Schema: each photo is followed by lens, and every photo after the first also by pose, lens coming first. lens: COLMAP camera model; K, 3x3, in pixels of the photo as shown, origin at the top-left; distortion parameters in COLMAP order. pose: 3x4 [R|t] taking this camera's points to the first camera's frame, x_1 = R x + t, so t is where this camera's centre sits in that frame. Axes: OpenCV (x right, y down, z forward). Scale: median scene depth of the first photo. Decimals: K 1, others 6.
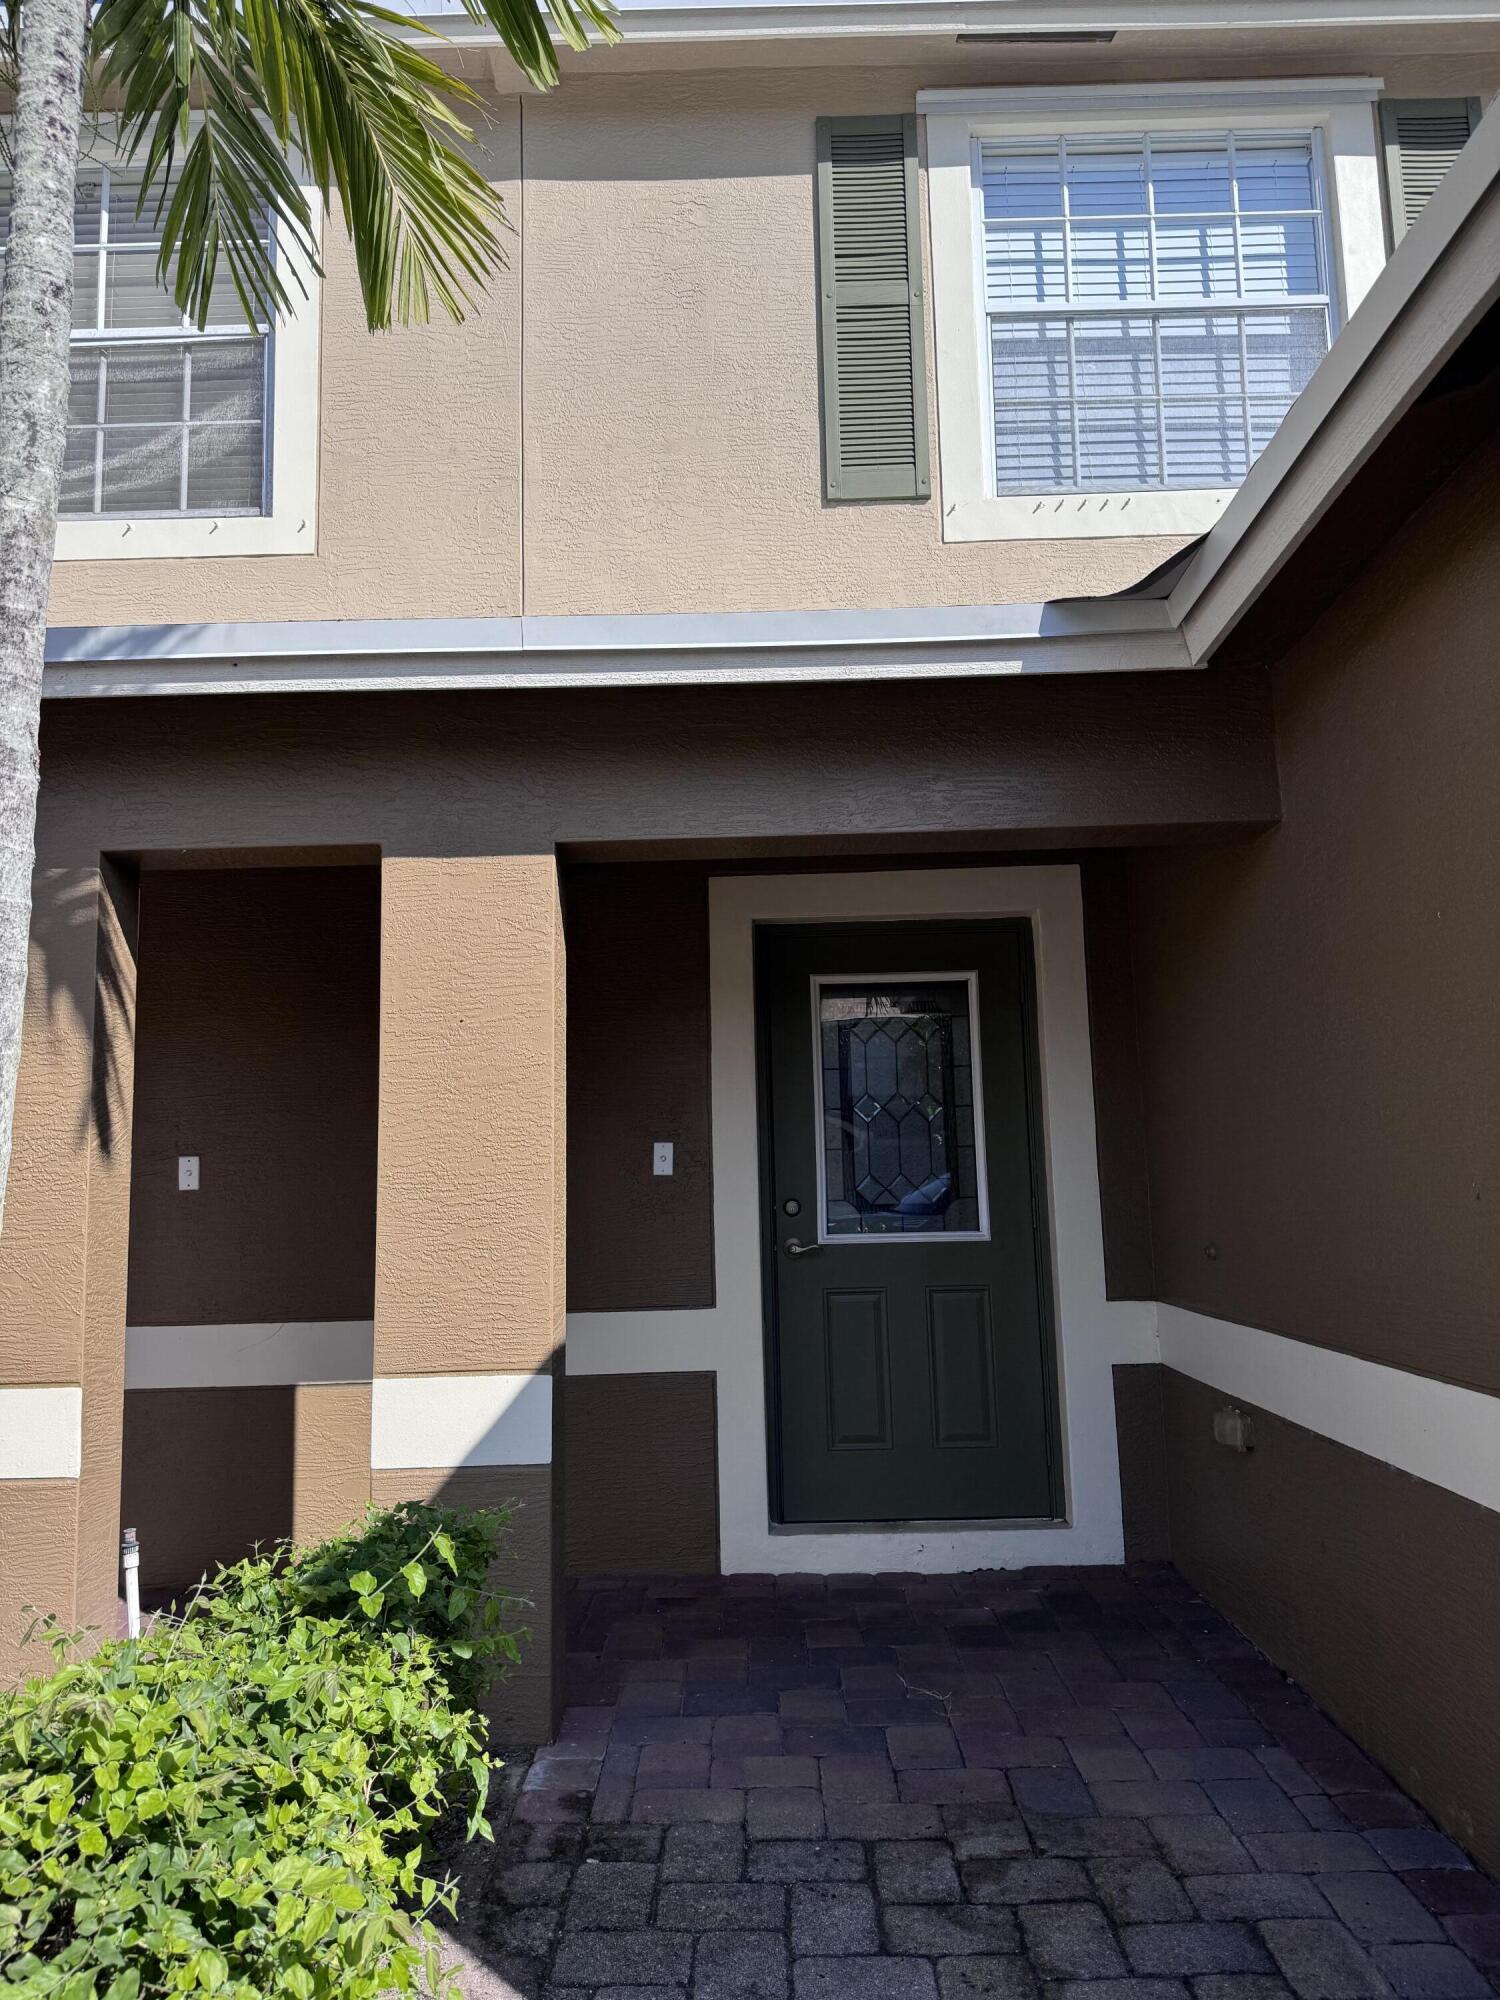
lens RADIAL K [[1416.7, 0, 760.1], [0, 1416.7, 990.9], [0, 0, 1]] dist [0.033190, -0.000639]
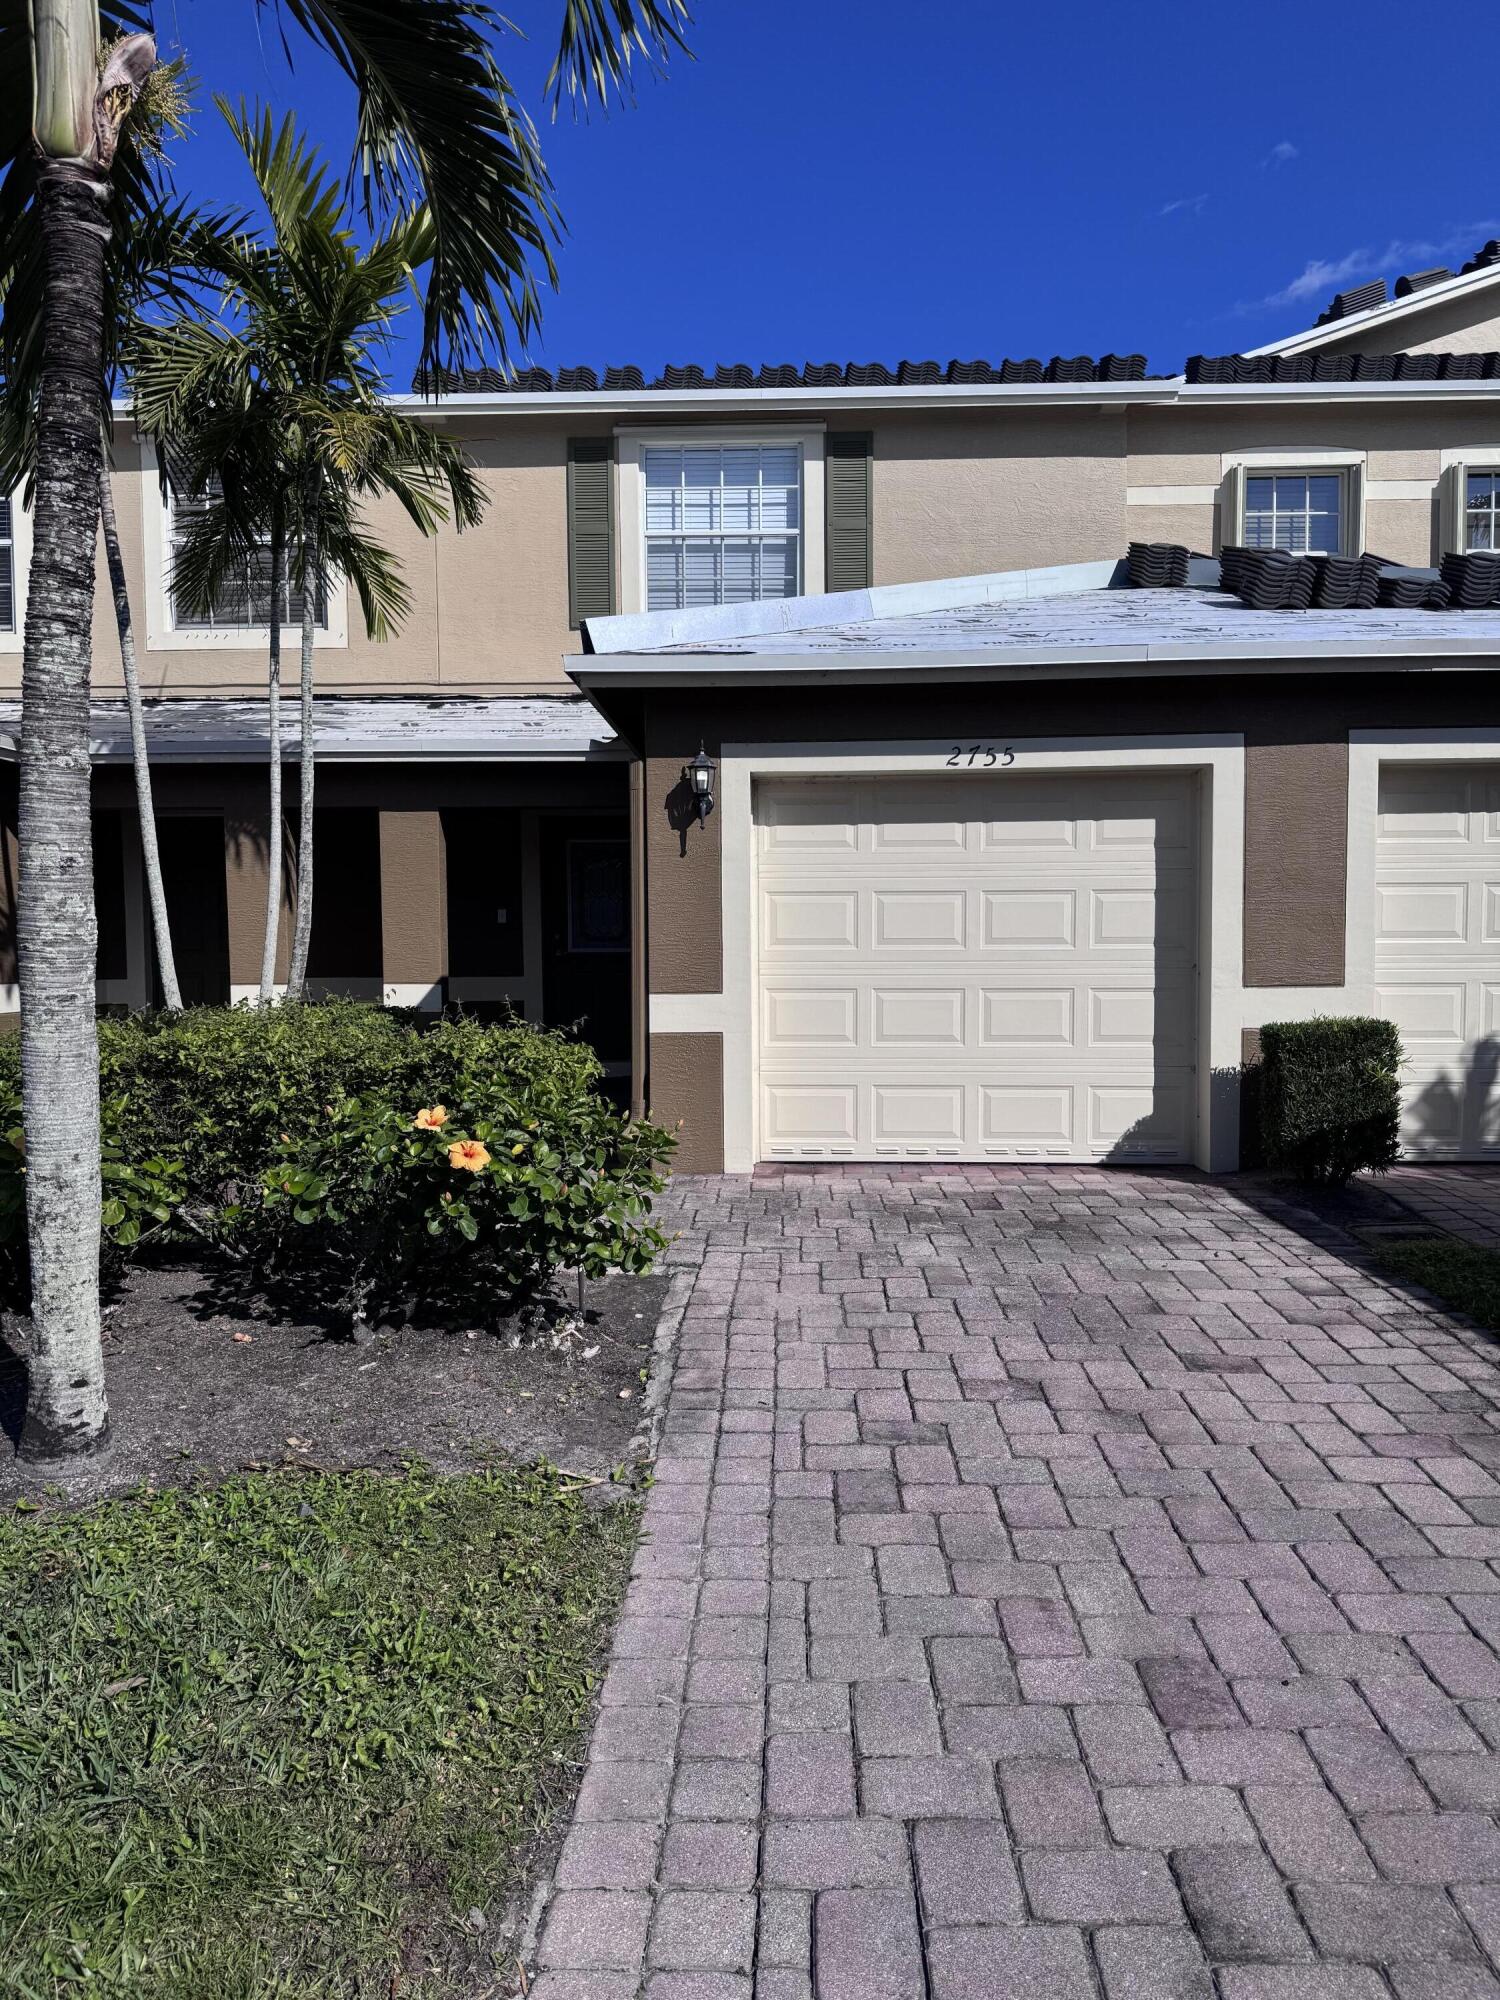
lens RADIAL K [[1416.7, 0, 748.3], [0, 1416.7, 1011.8], [0, 0, 1]] dist [0.033190, -0.000639]
pose [[0.999649, 0.012617, -0.023306, 0.376280], [-0.007913, 0.981388, 0.191873, -0.173778], [0.025293, -0.191621, 0.981143, -1.285401]]
